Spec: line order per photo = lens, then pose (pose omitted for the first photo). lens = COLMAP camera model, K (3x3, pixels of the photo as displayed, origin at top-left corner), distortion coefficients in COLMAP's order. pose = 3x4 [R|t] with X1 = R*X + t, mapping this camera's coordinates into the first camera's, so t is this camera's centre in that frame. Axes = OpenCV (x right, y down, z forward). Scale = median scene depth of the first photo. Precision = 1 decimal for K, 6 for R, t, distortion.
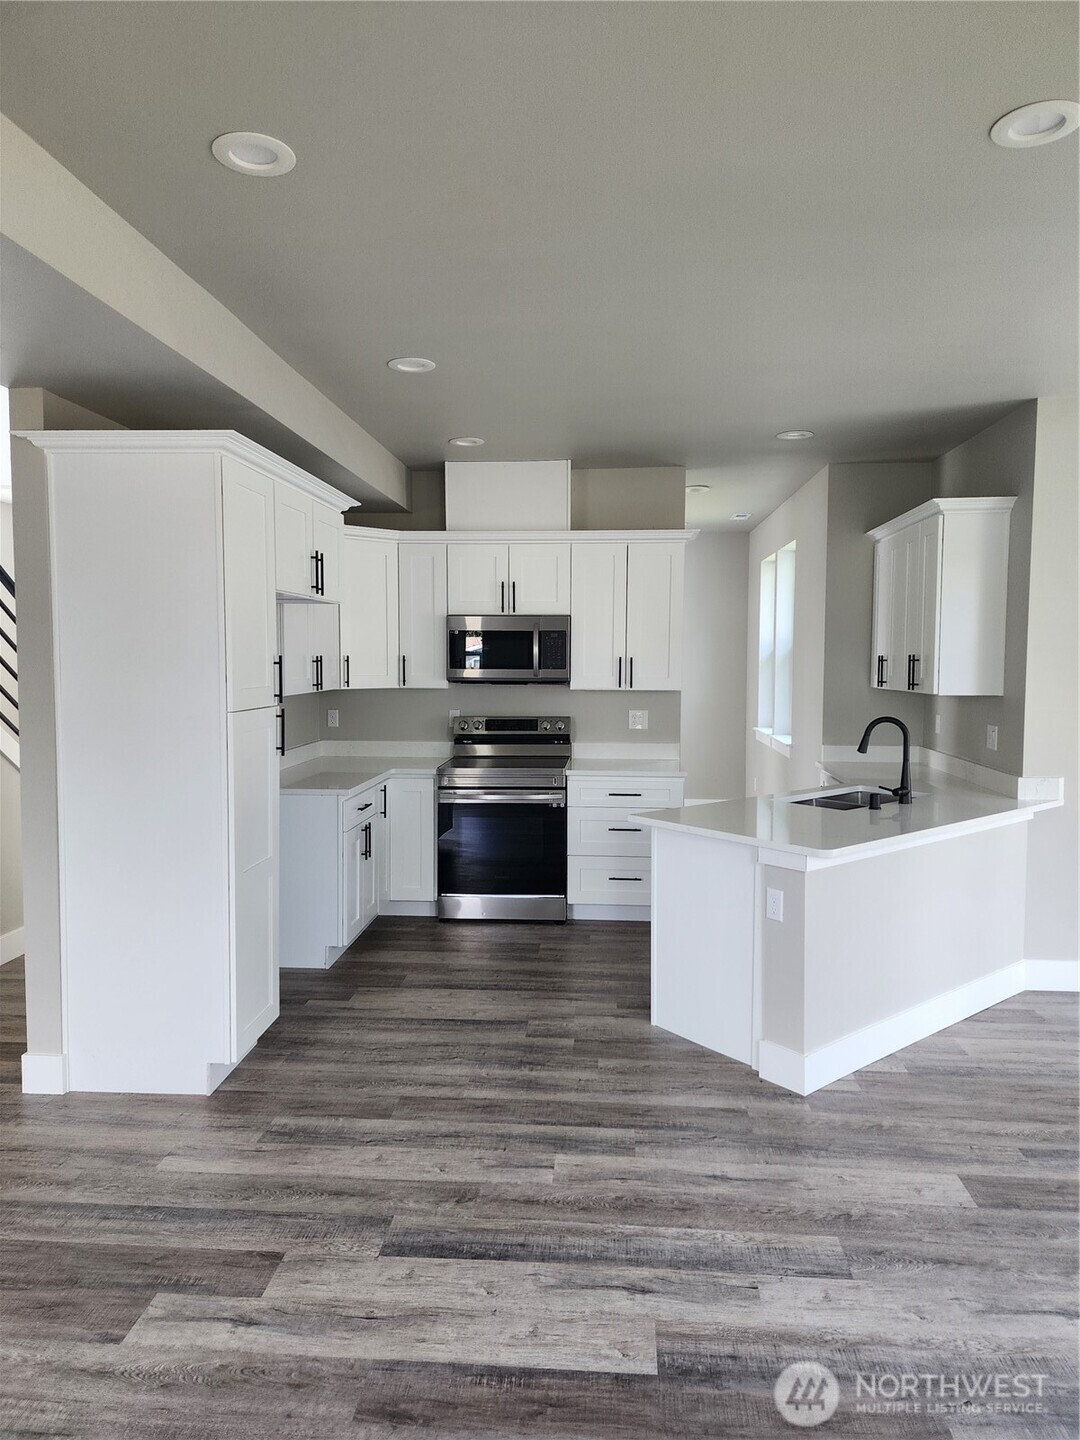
lens RADIAL K [[955.5, 0, 544.6], [0, 955.5, 714.8], [0, 0, 1]] dist [0.078550, -0.067807]
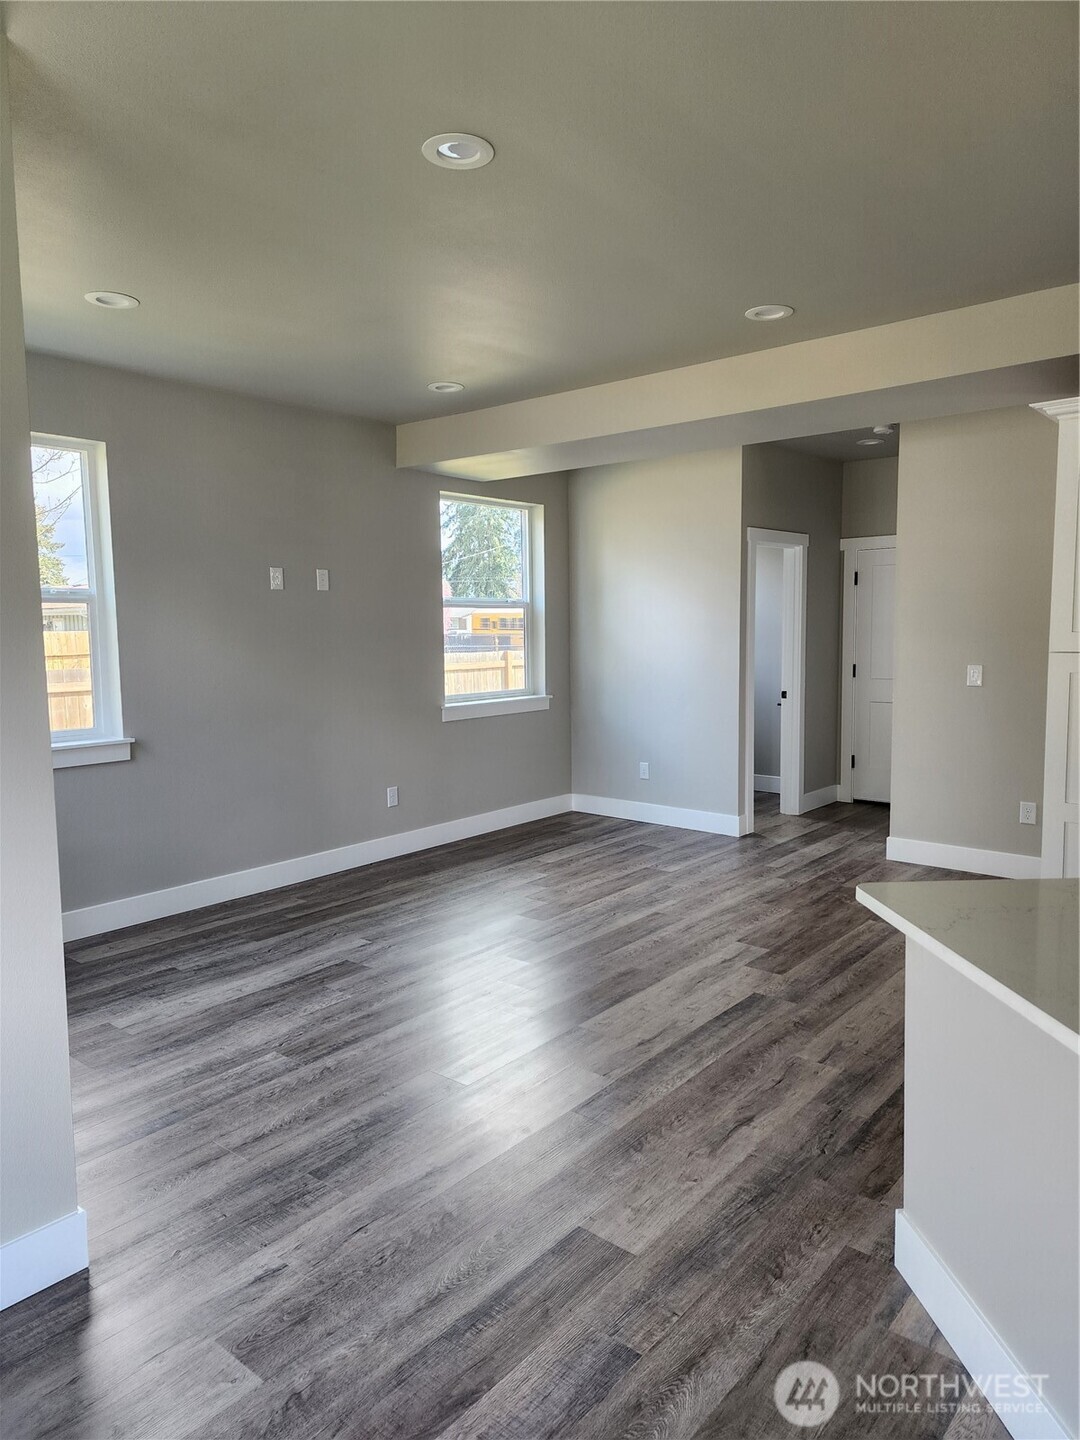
lens RADIAL K [[955.5, 0, 544.6], [0, 955.5, 714.8], [0, 0, 1]] dist [0.078550, -0.067807]
pose [[-0.576602, 0.082893, -0.812809, 0.879624], [-0.039560, 0.990840, 0.129113, -0.049954], [0.816067, 0.106601, -0.568041, 1.102193]]
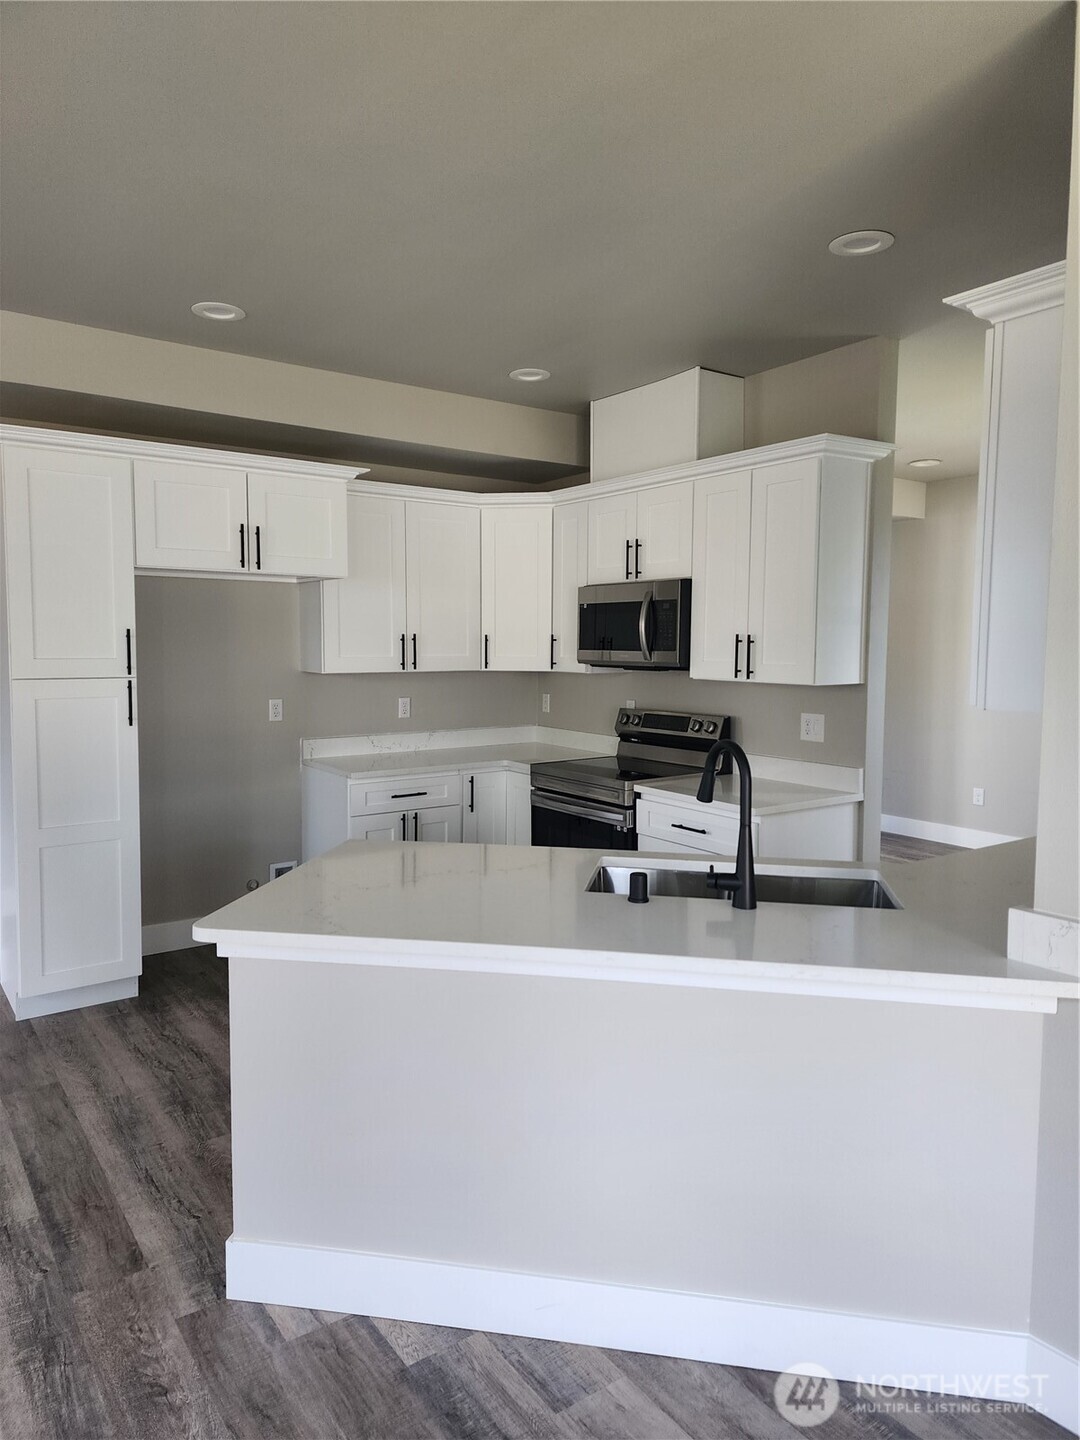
lens RADIAL K [[955.5, 0, 544.6], [0, 955.5, 714.8], [0, 0, 1]] dist [0.078550, -0.067807]
pose [[0.642864, 0.060234, -0.763609, 0.849880], [-0.052848, 0.998016, 0.034233, -0.029058], [0.764155, 0.018348, 0.644771, 0.708526]]
